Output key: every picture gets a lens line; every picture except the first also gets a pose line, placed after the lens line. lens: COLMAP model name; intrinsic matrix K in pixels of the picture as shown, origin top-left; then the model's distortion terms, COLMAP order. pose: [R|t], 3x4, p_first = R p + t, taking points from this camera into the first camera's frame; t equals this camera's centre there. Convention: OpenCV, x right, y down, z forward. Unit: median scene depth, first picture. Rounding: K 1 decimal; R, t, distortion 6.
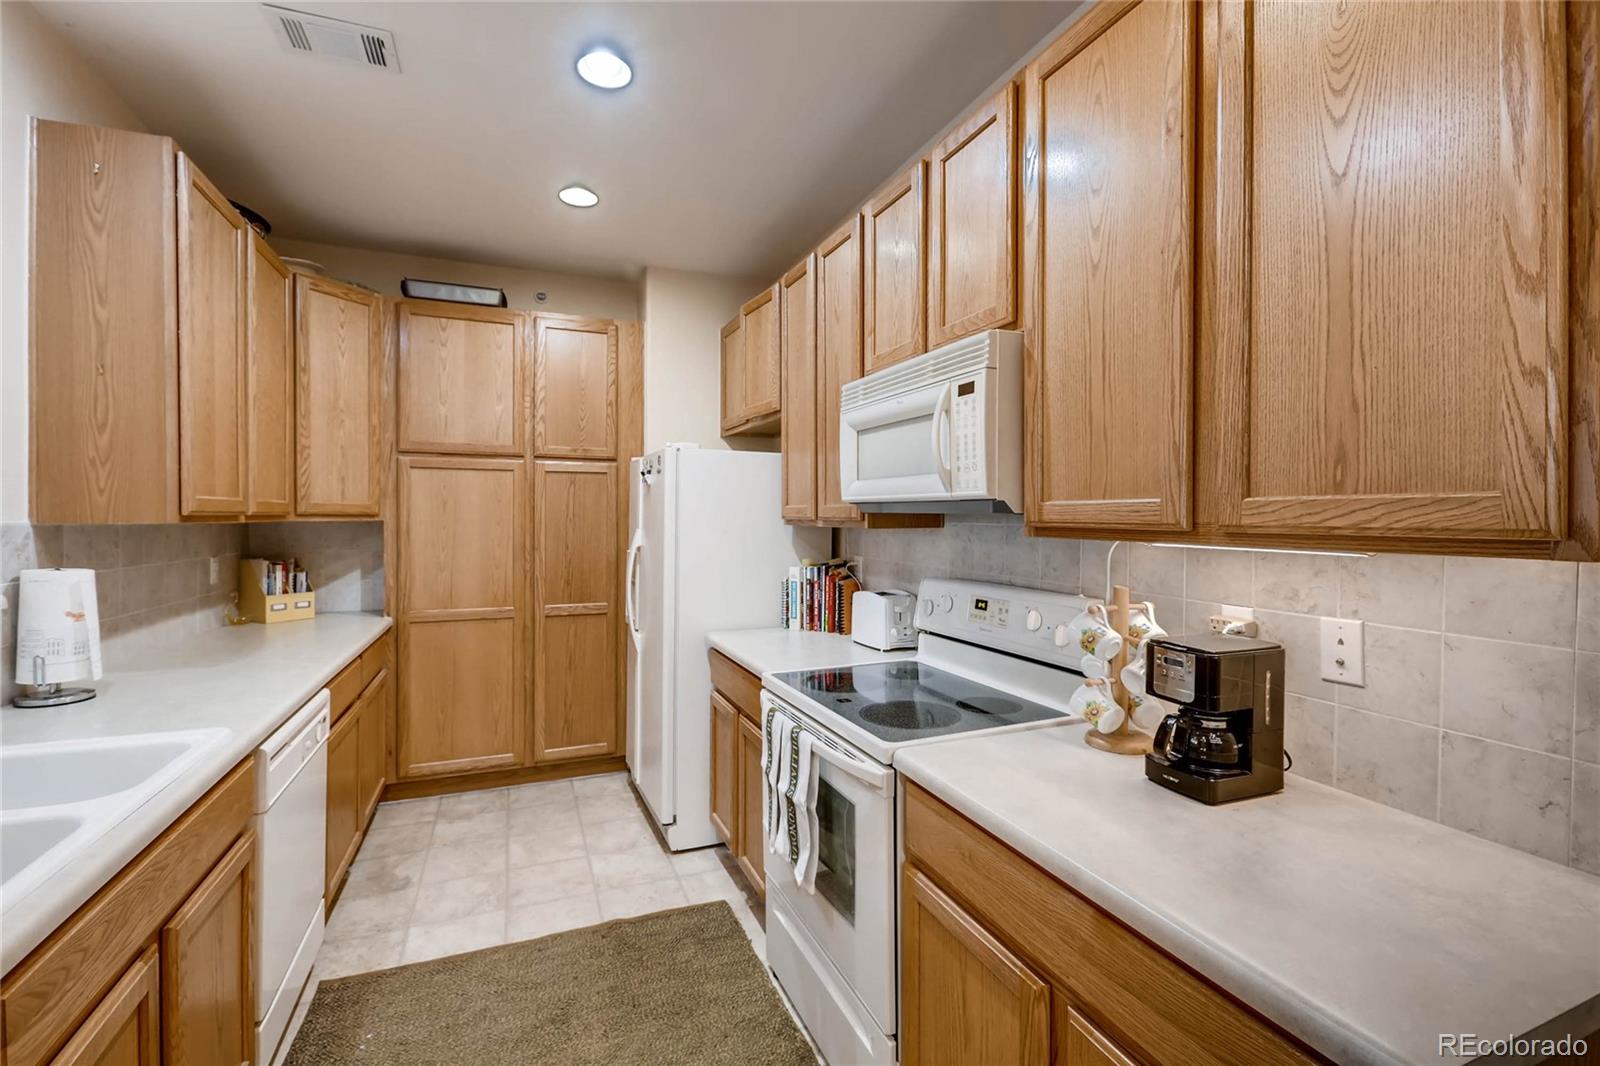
lens RADIAL K [[705.2, 0, 795.4], [0, 705.2, 526.4], [0, 0, 1]] dist [0.016230, -0.008851]
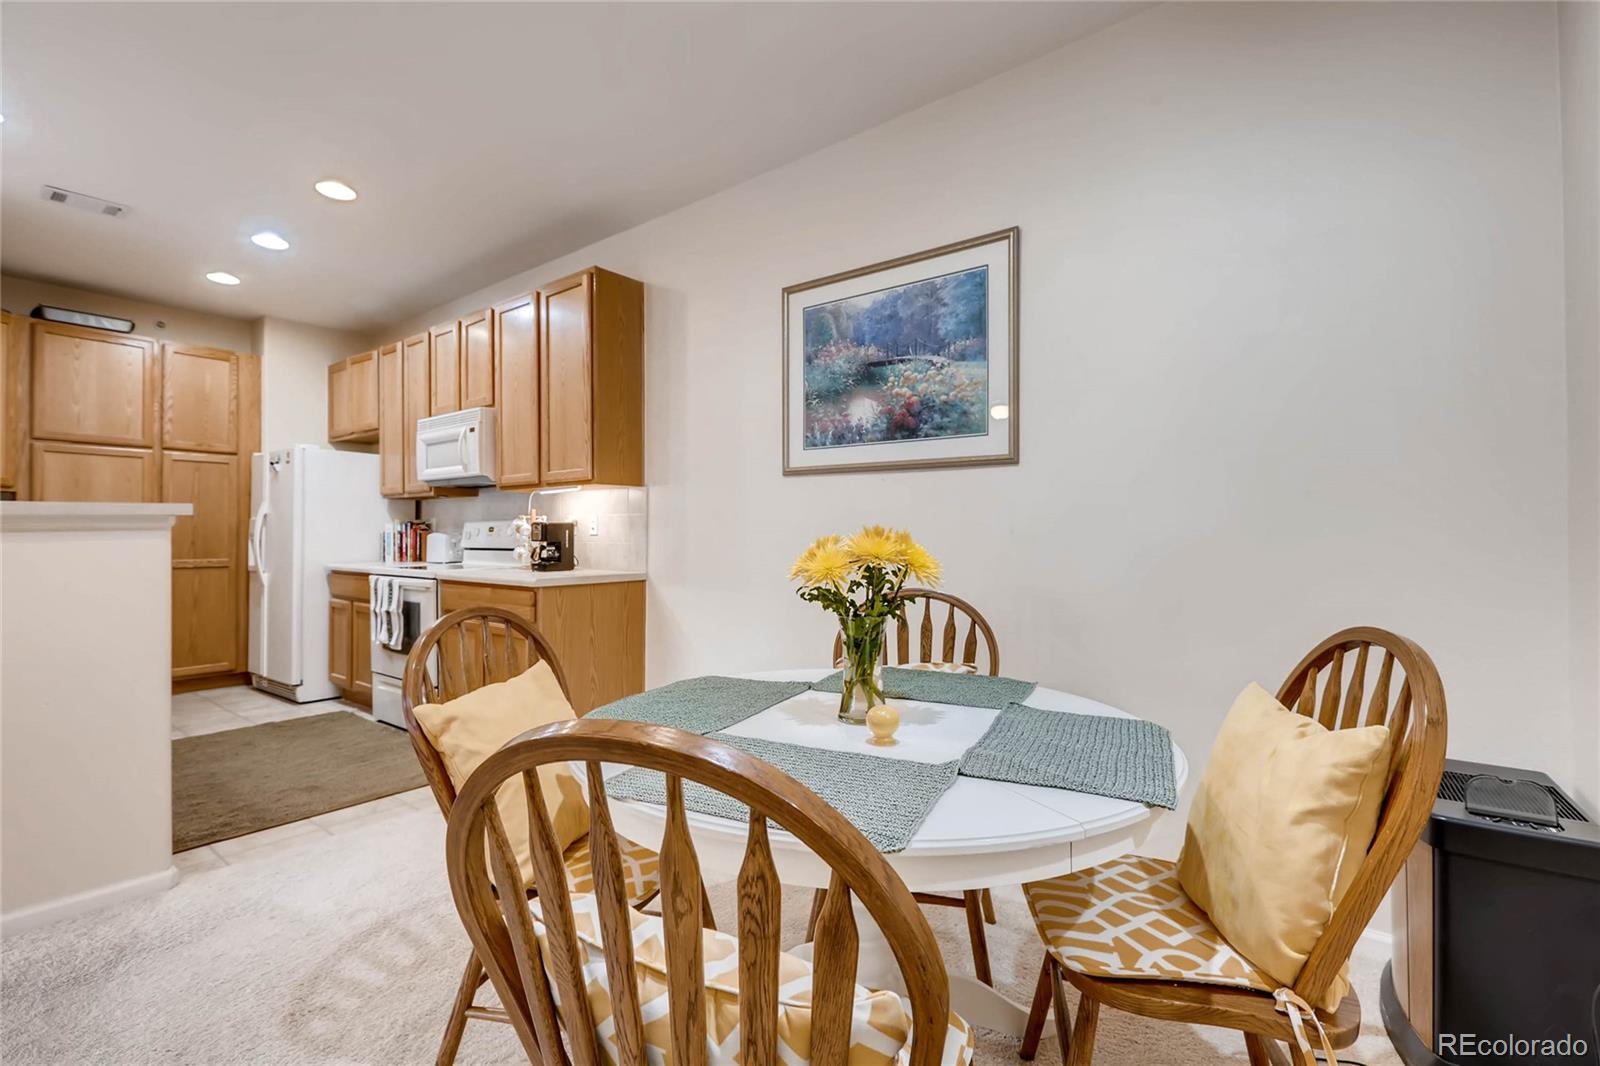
lens RADIAL K [[708.4, 0, 800.0], [0, 708.4, 533.0], [0, 0, 1]] dist [-0.000597, 0.000041]
pose [[0.863808, -0.002636, 0.503815, -0.005510], [0.011567, 0.999827, -0.014600, 0.111808], [-0.503689, 0.018439, 0.863688, -0.890660]]
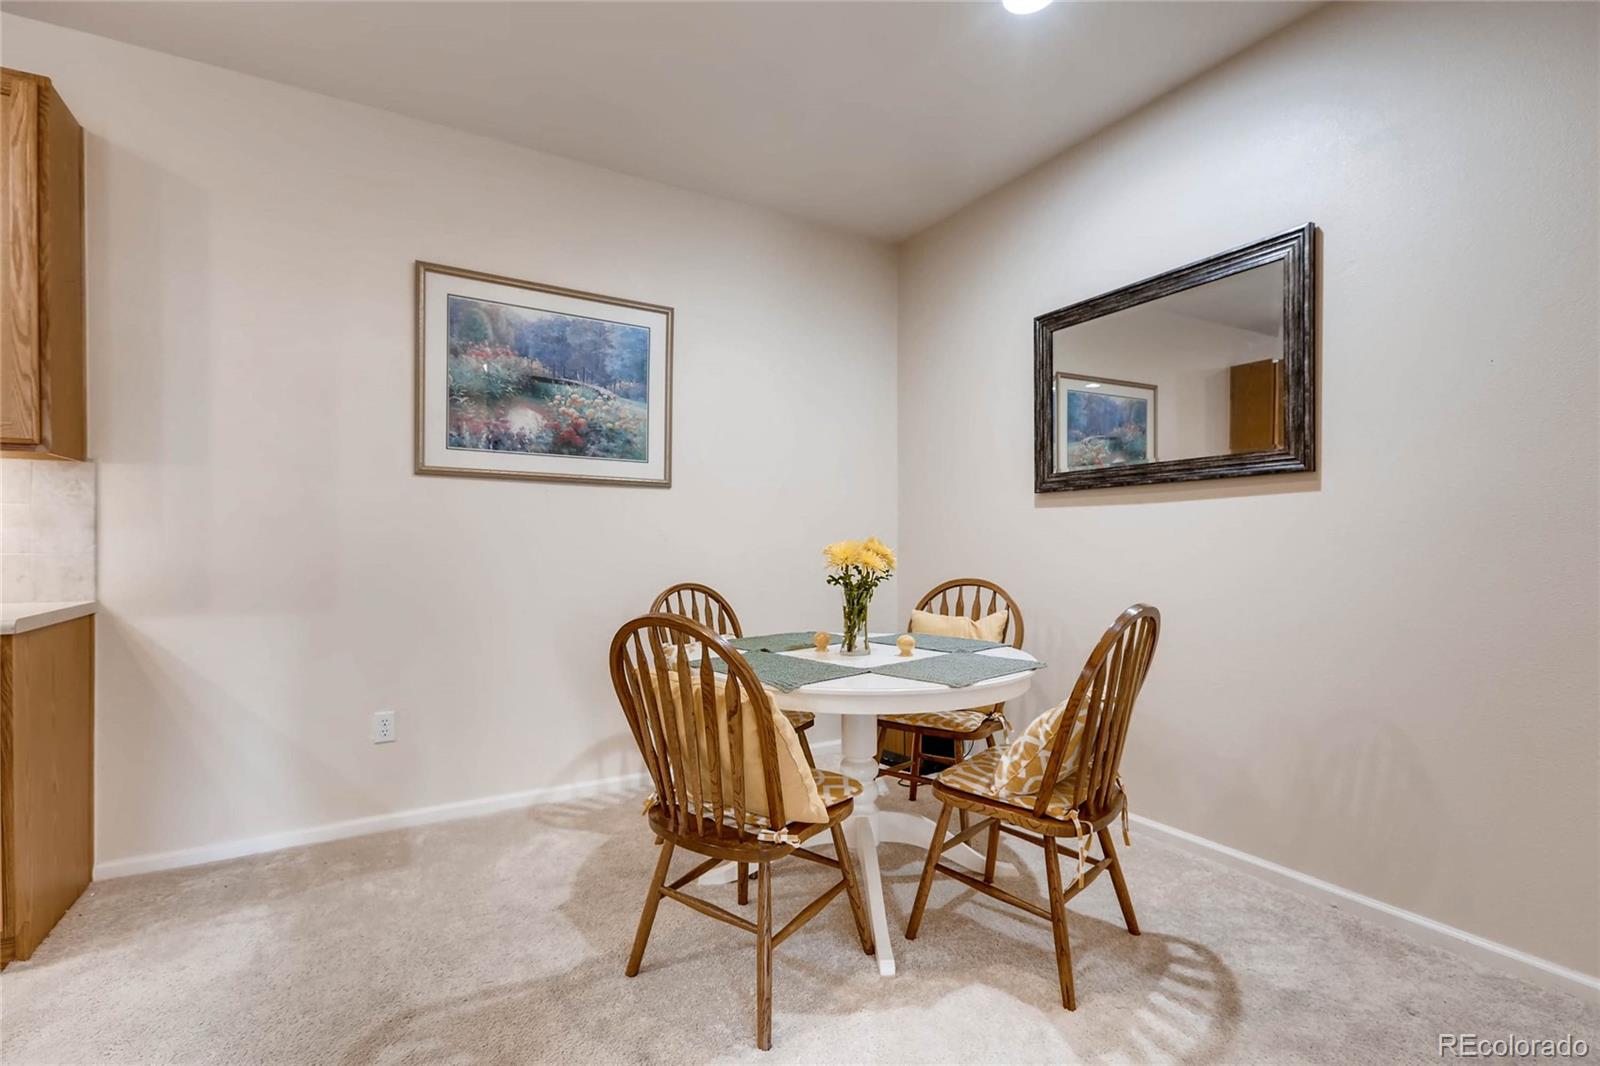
lens RADIAL K [[731.7, 0, 797.4], [0, 731.7, 549.1], [0, 0, 1]] dist [0.002307, 0.000126]
pose [[-0.151379, -0.010842, 0.988416, -0.504431], [0.013437, 0.999825, 0.013025, 0.103630], [-0.988384, 0.015253, -0.151207, -0.334845]]
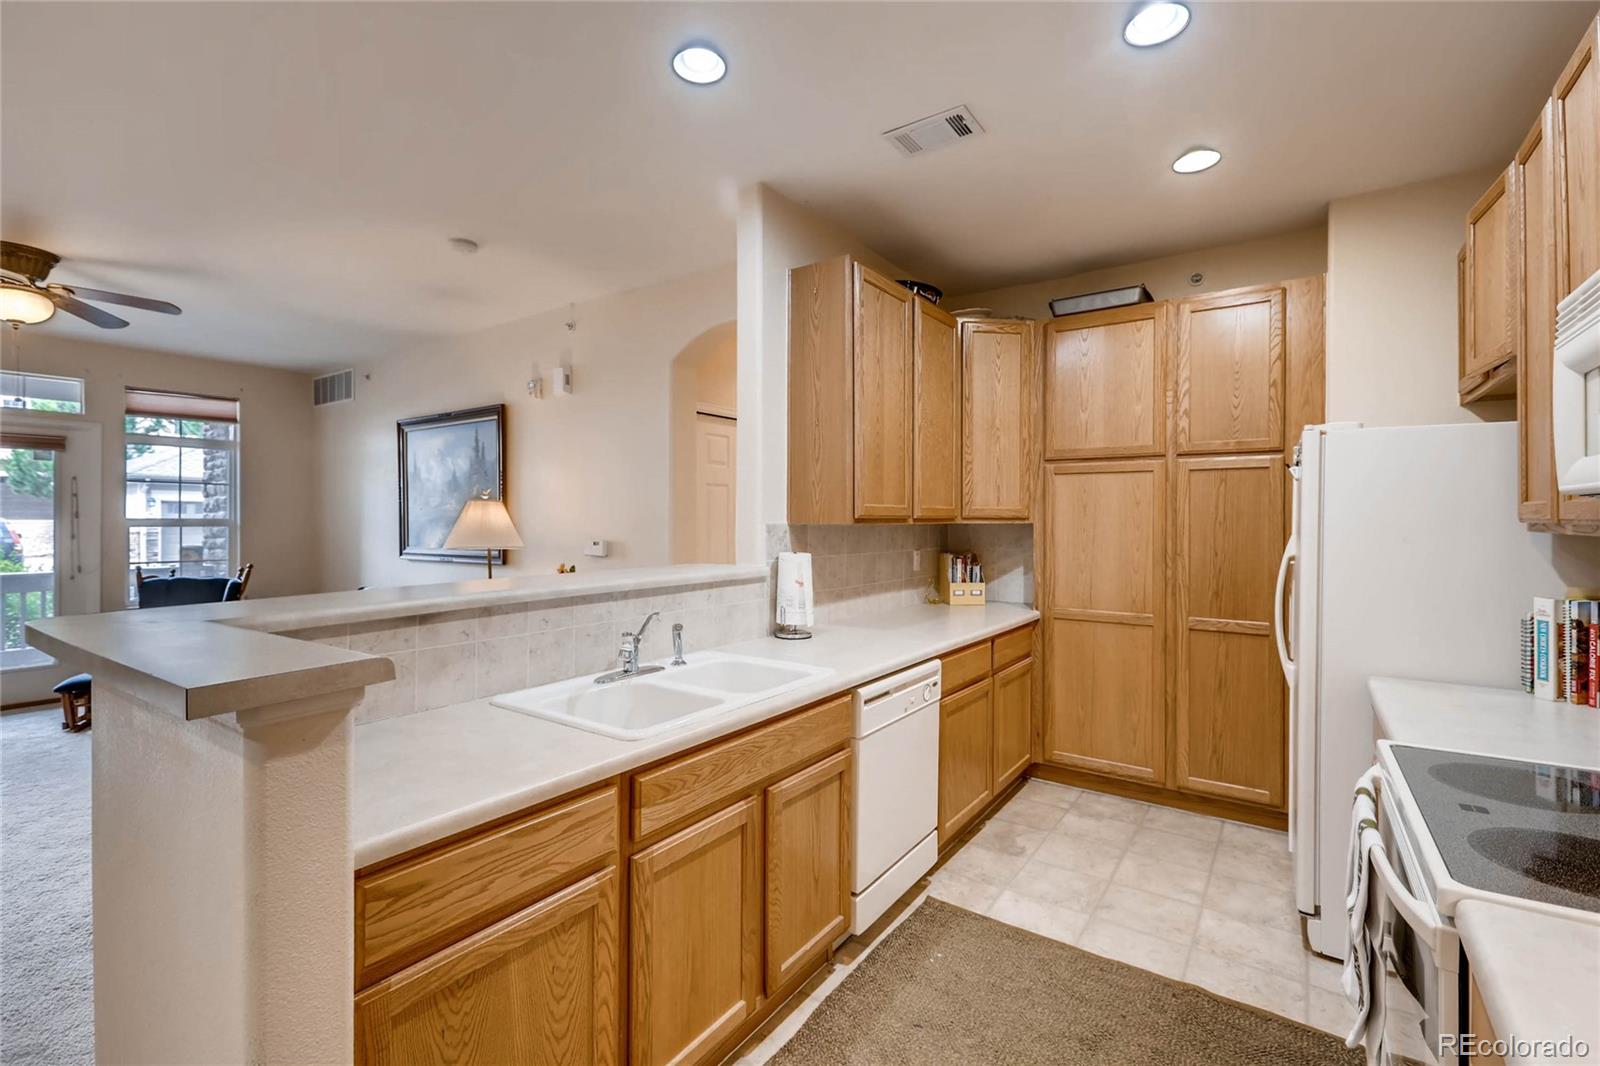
lens RADIAL K [[712.1, 0, 791.2], [0, 712.1, 521.1], [0, 0, 1]] dist [0.004499, 0.000274]
pose [[0.538263, -0.000004, -0.842777, 0.172058], [-0.012237, 0.999895, -0.007820, 0.001987], [0.842688, 0.014523, 0.538206, 0.087238]]
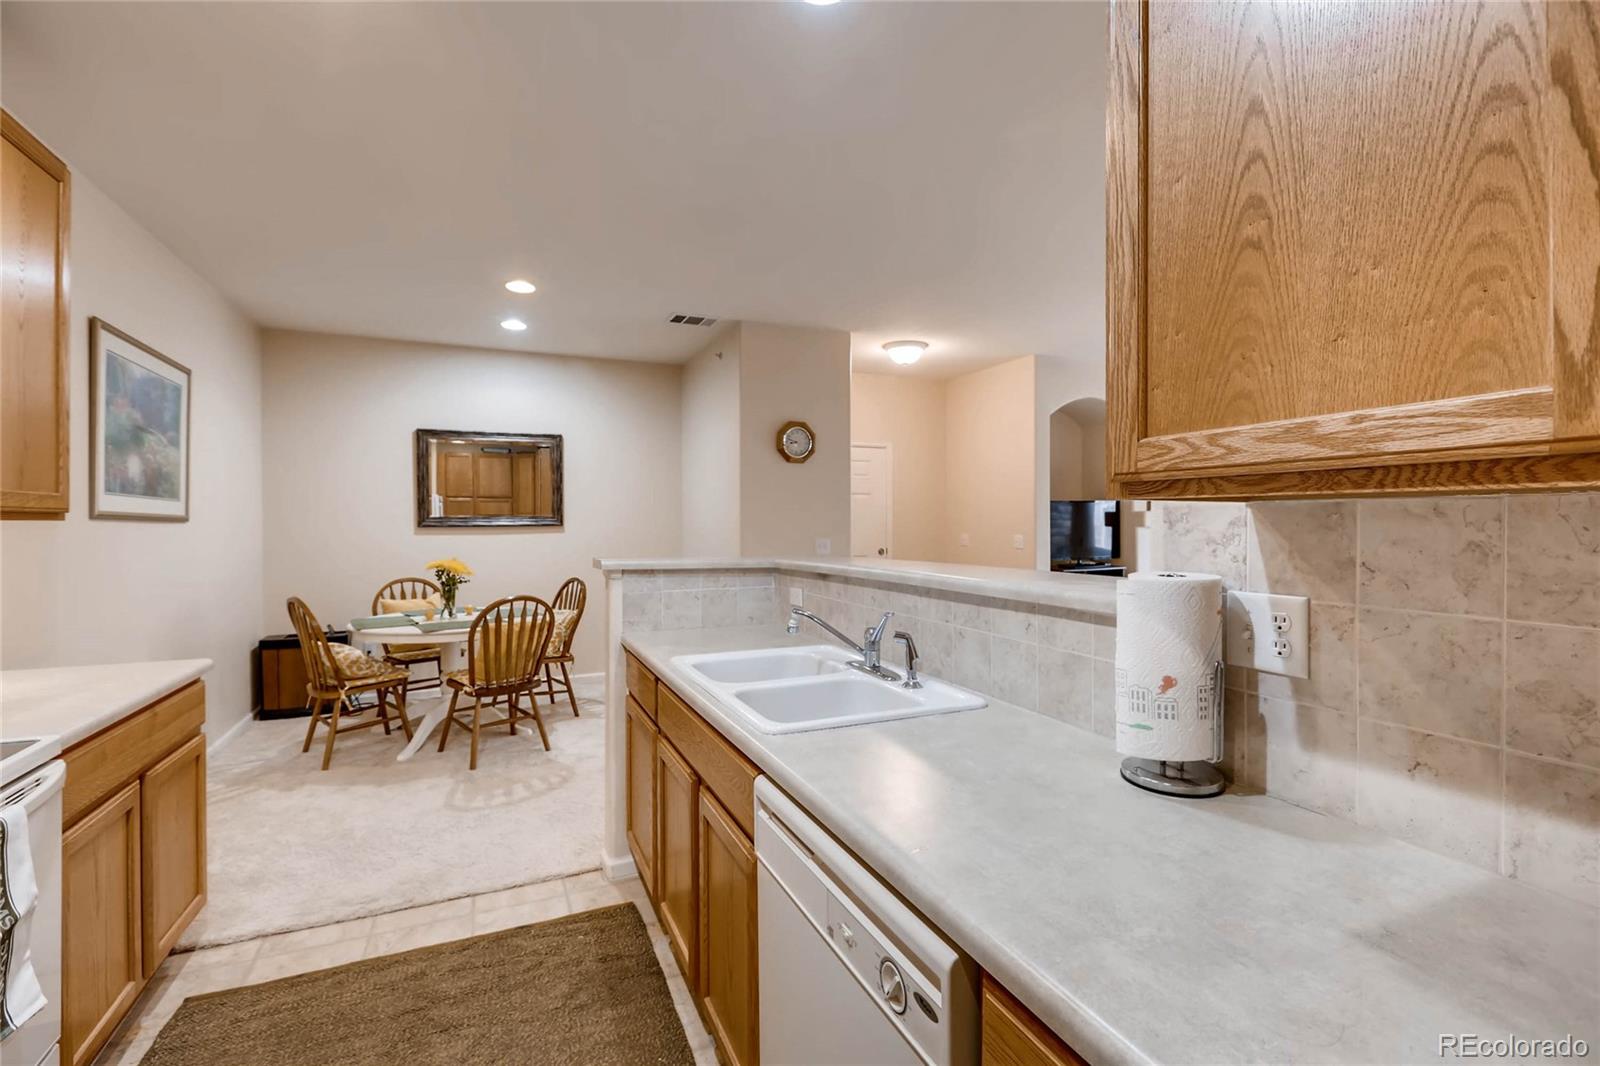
lens RADIAL K [[705.2, 0, 795.4], [0, 705.2, 526.4], [0, 0, 1]] dist [0.016230, -0.008851]
pose [[-0.999448, -0.000106, -0.033230, -0.416228], [-0.000842, 0.999755, 0.022130, 0.002407], [0.033220, 0.022146, -0.999203, 0.982048]]
